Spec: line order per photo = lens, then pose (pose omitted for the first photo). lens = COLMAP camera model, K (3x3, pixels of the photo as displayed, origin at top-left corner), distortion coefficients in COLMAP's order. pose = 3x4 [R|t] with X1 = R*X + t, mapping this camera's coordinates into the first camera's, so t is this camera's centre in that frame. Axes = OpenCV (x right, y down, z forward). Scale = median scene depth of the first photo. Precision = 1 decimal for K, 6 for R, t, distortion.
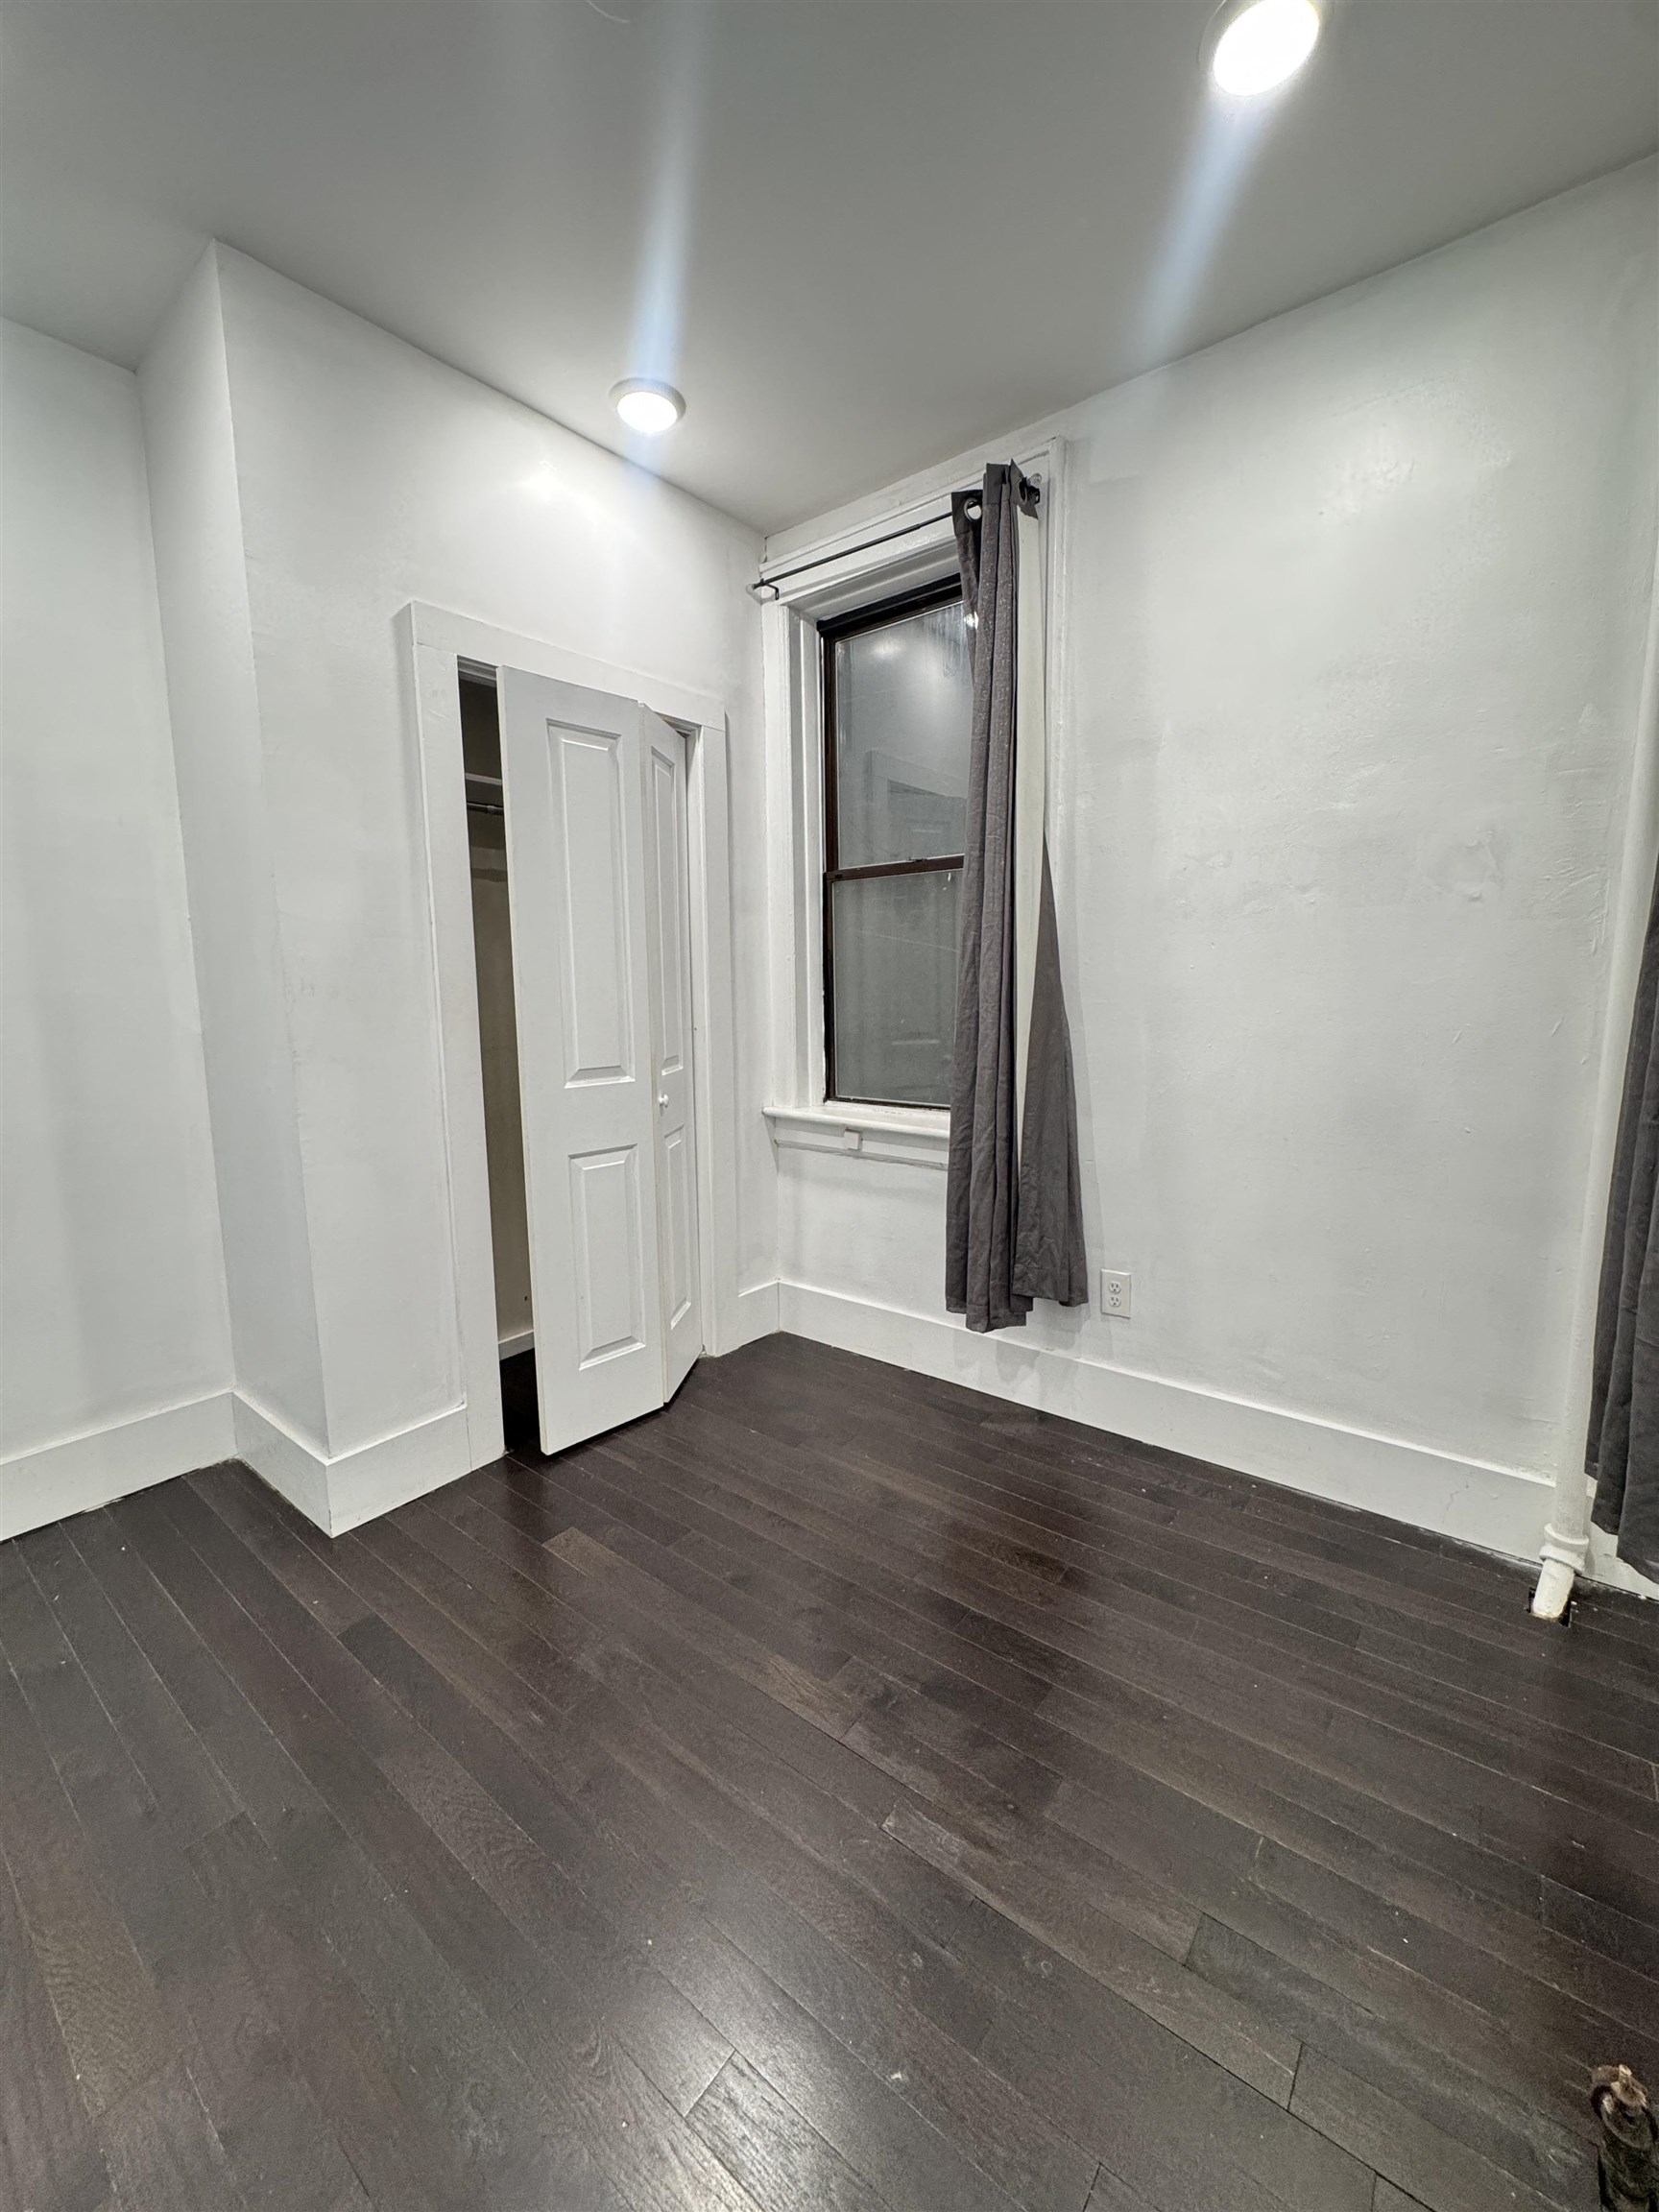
lens RADIAL K [[877.1, 0, 831.9], [0, 877.1, 1108.6], [0, 0, 1]] dist [-0.001984, 0.000236]
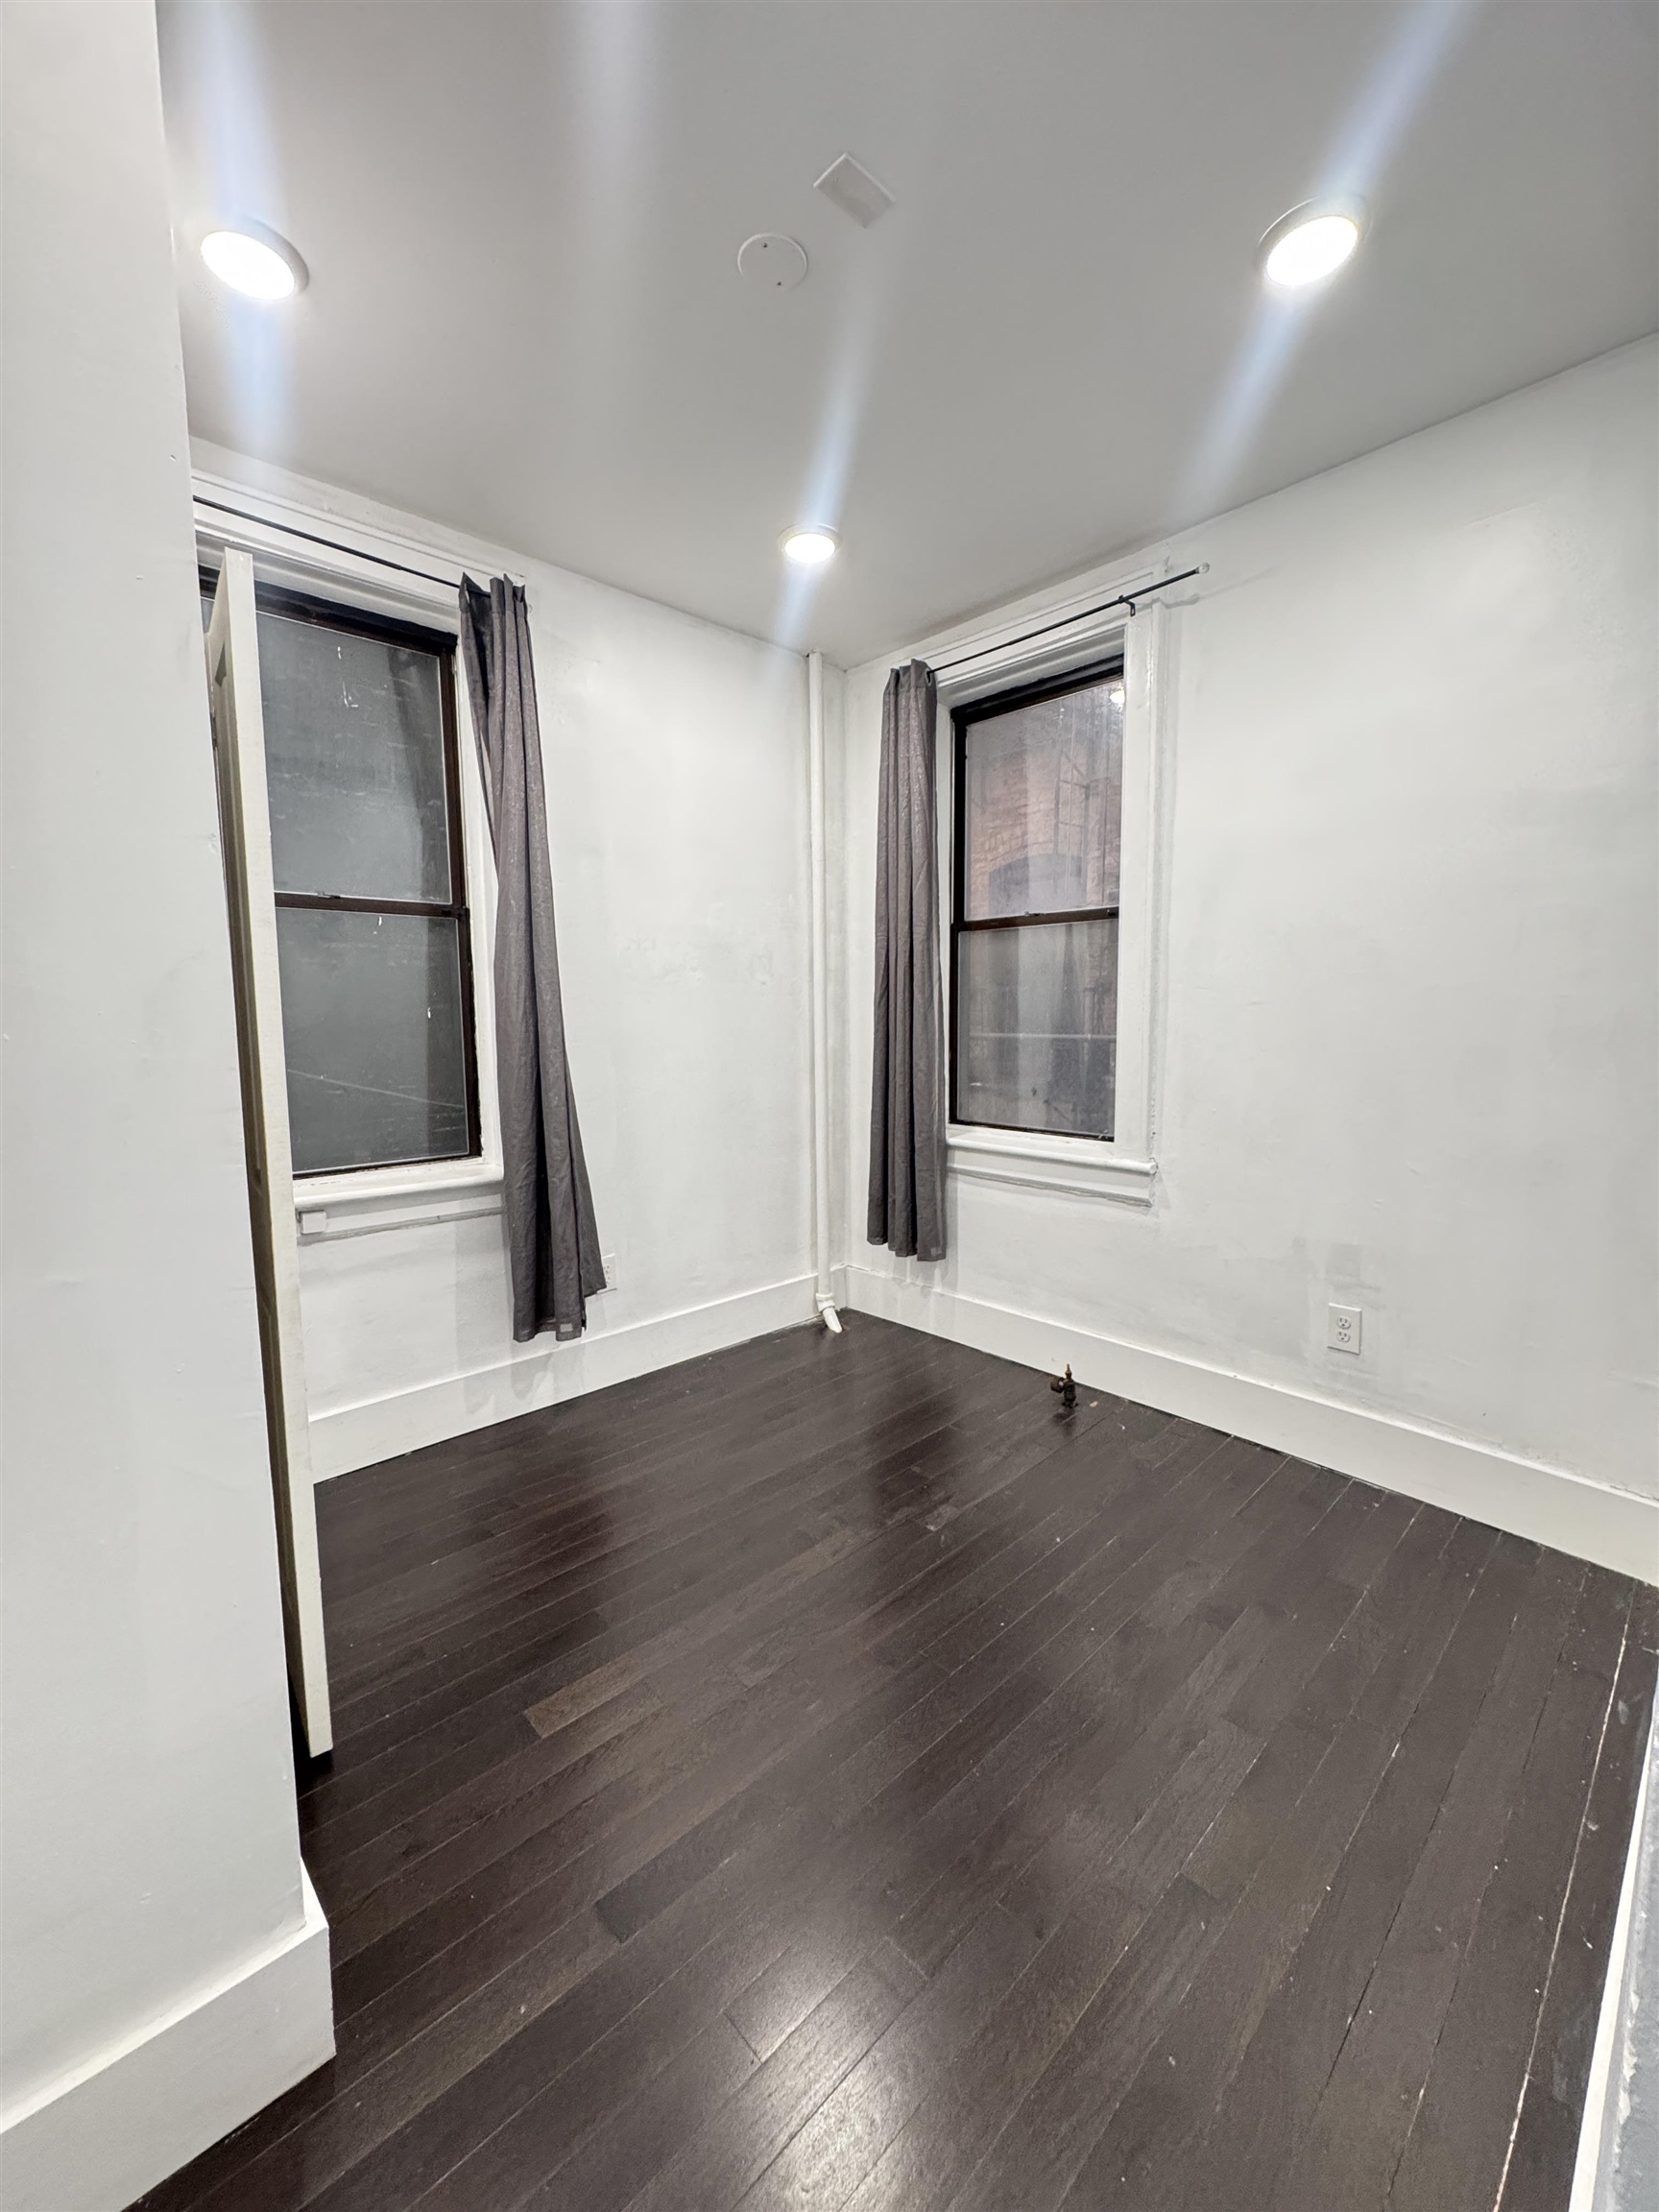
lens RADIAL K [[877.1, 0, 832.1], [0, 877.1, 1101.3], [0, 0, 1]] dist [-0.001984, 0.000236]
pose [[0.145720, -0.096642, 0.984594, -0.902505], [0.141912, 0.986967, 0.075872, -0.089711], [-0.979095, 0.128670, 0.157536, 0.476992]]
